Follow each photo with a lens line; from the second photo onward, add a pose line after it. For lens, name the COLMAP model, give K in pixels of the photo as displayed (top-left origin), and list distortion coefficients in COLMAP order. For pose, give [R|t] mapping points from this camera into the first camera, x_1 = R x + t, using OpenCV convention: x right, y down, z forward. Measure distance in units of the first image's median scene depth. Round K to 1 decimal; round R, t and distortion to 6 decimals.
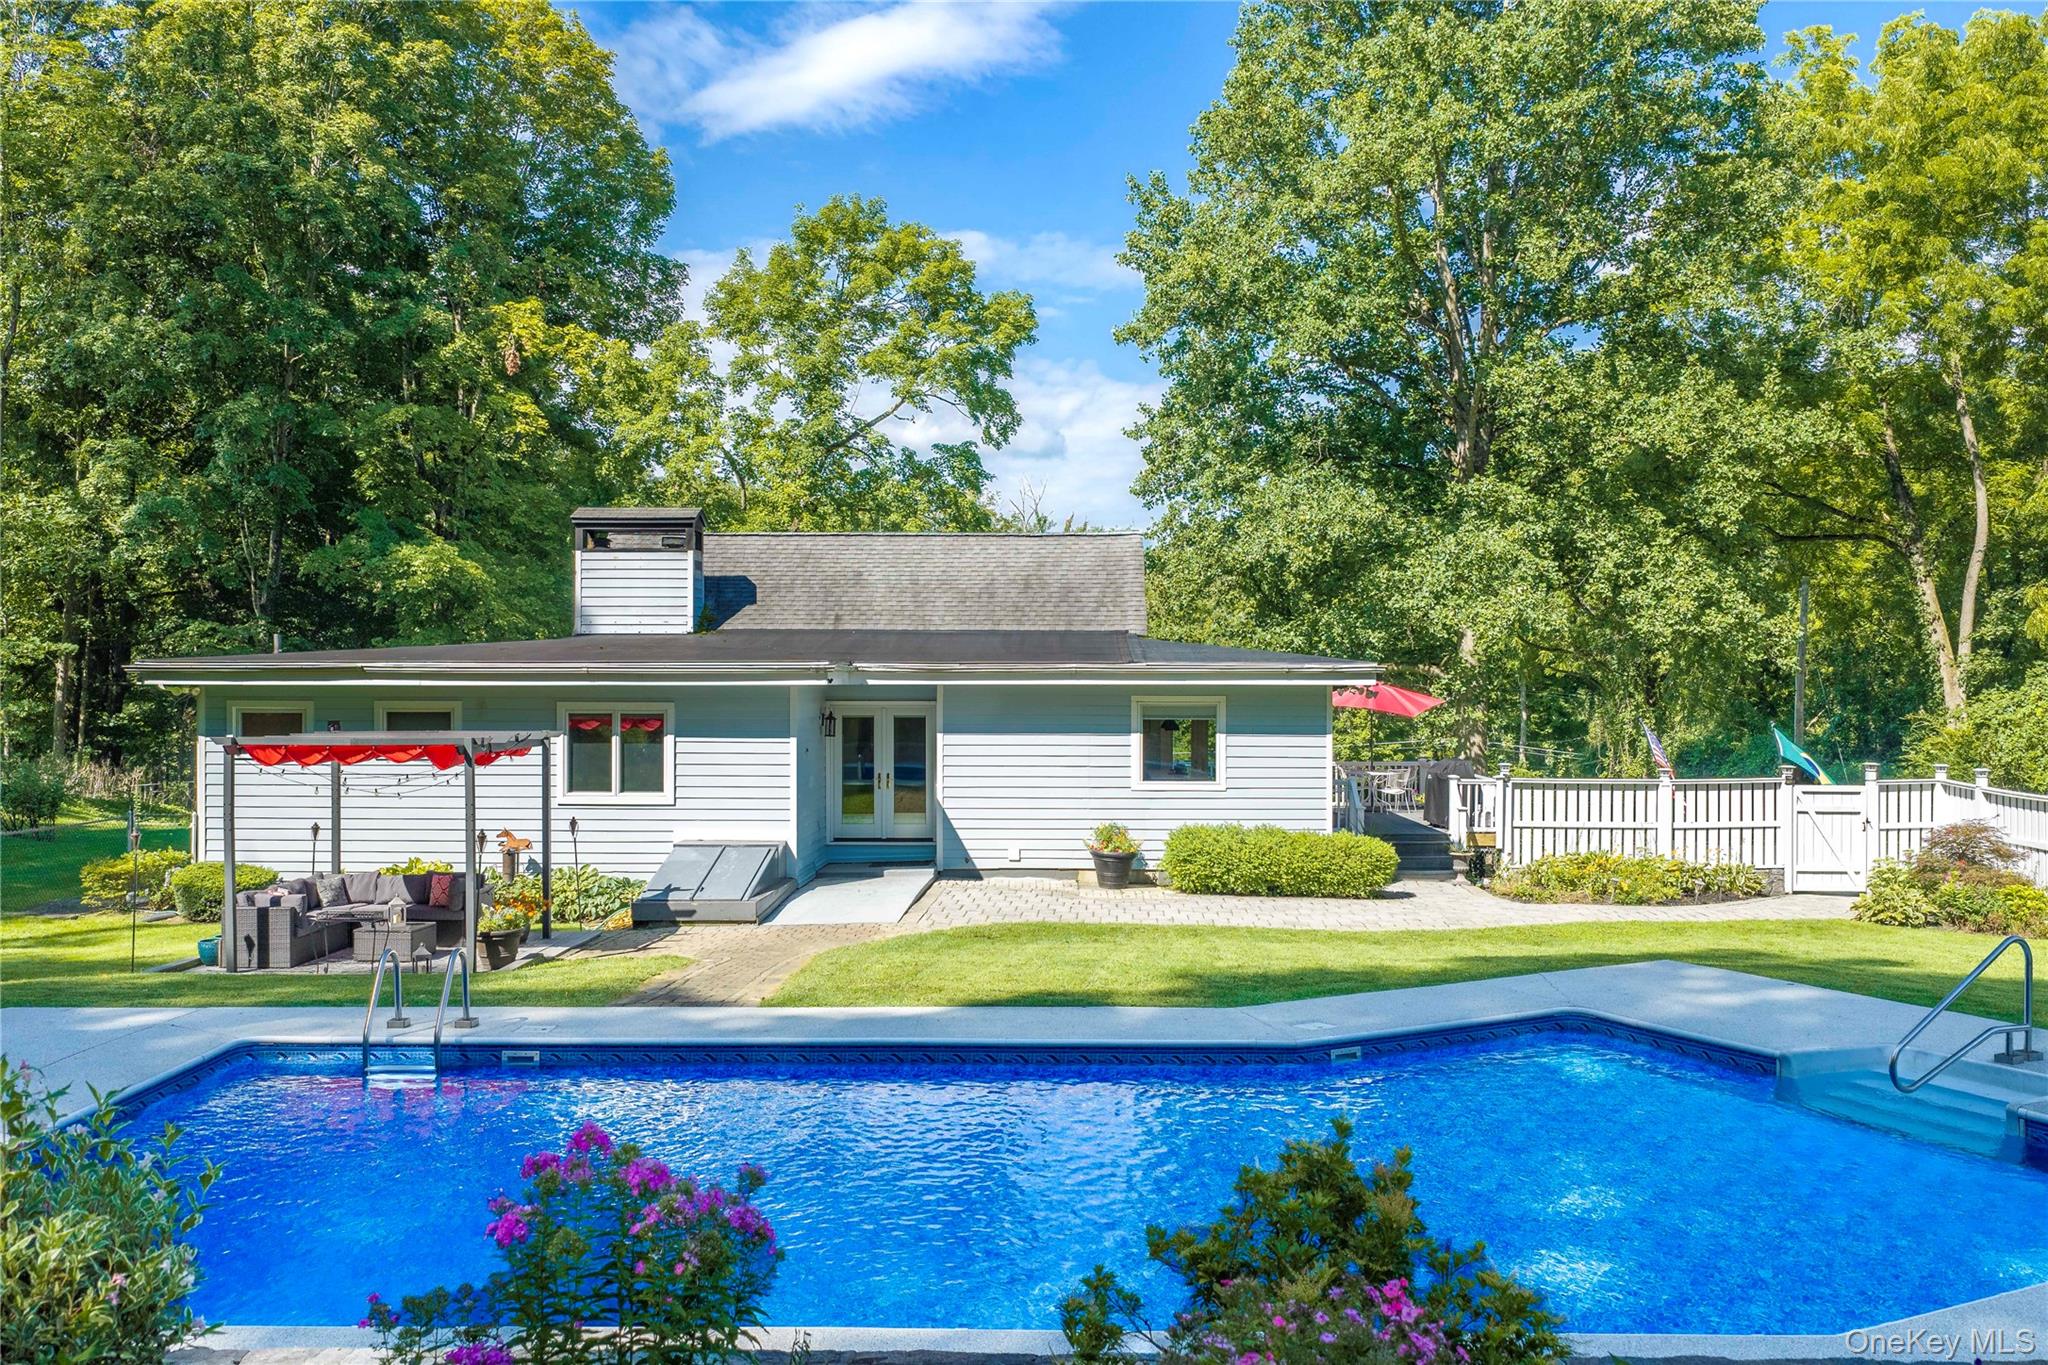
lens RADIAL K [[1703.4, 0, 1024.0], [0, 1703.4, 682.5], [0, 0, 1]] dist [0.008727, 0.004443]
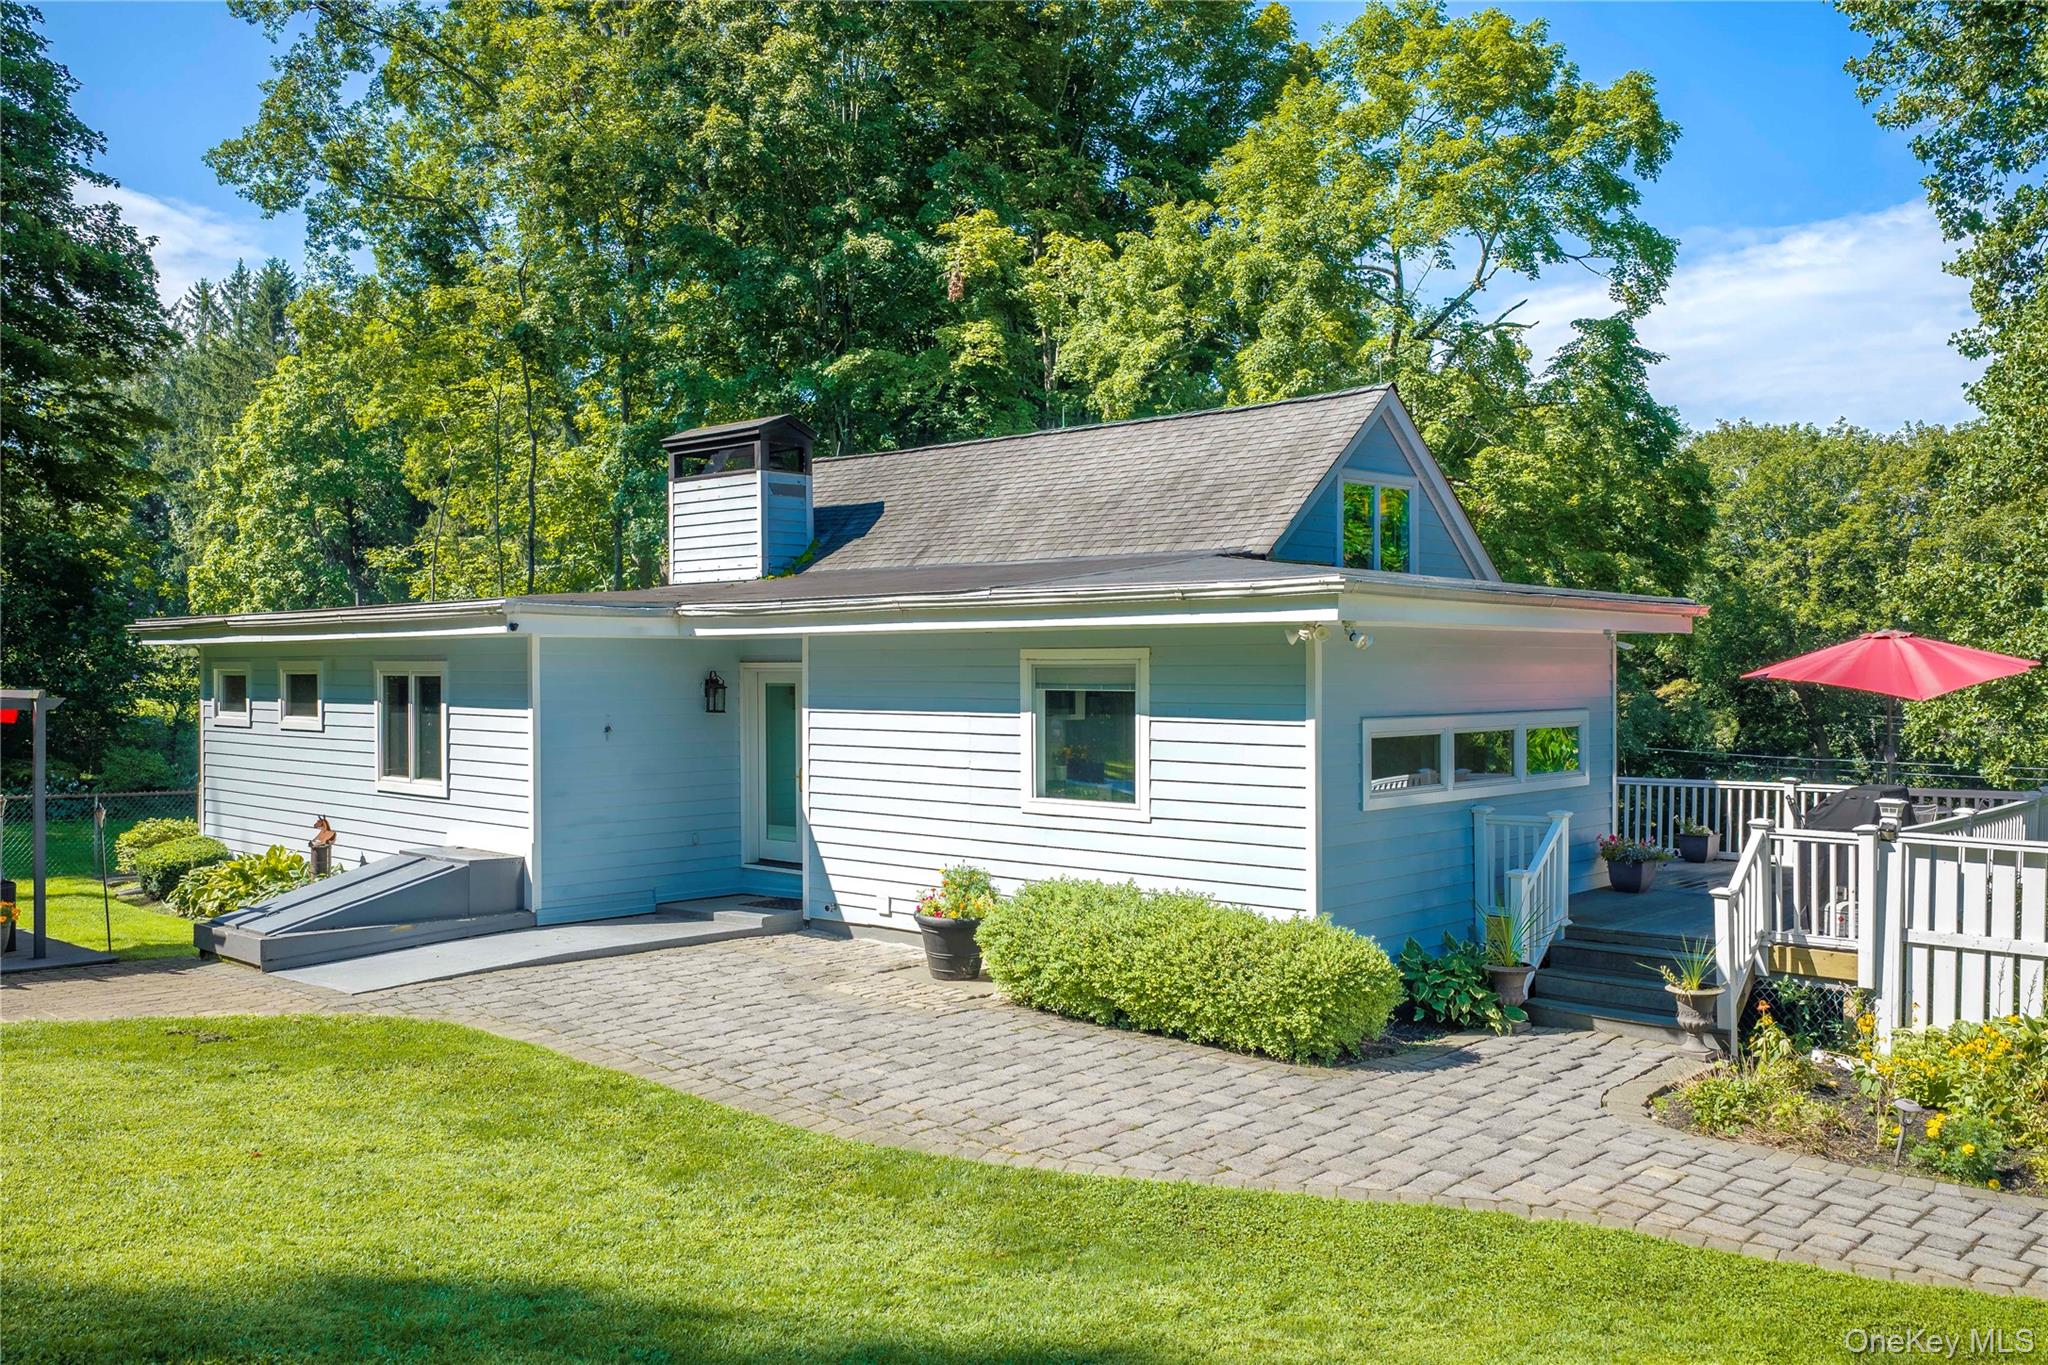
lens RADIAL K [[1703.4, 0, 1024.0], [0, 1703.4, 682.5], [0, 0, 1]] dist [0.008727, 0.004443]
pose [[0.752210, 0.002471, -0.658918, 0.444982], [0.000083, 0.999993, 0.003845, 0.016708], [0.658923, -0.002947, 0.752205, 0.561959]]
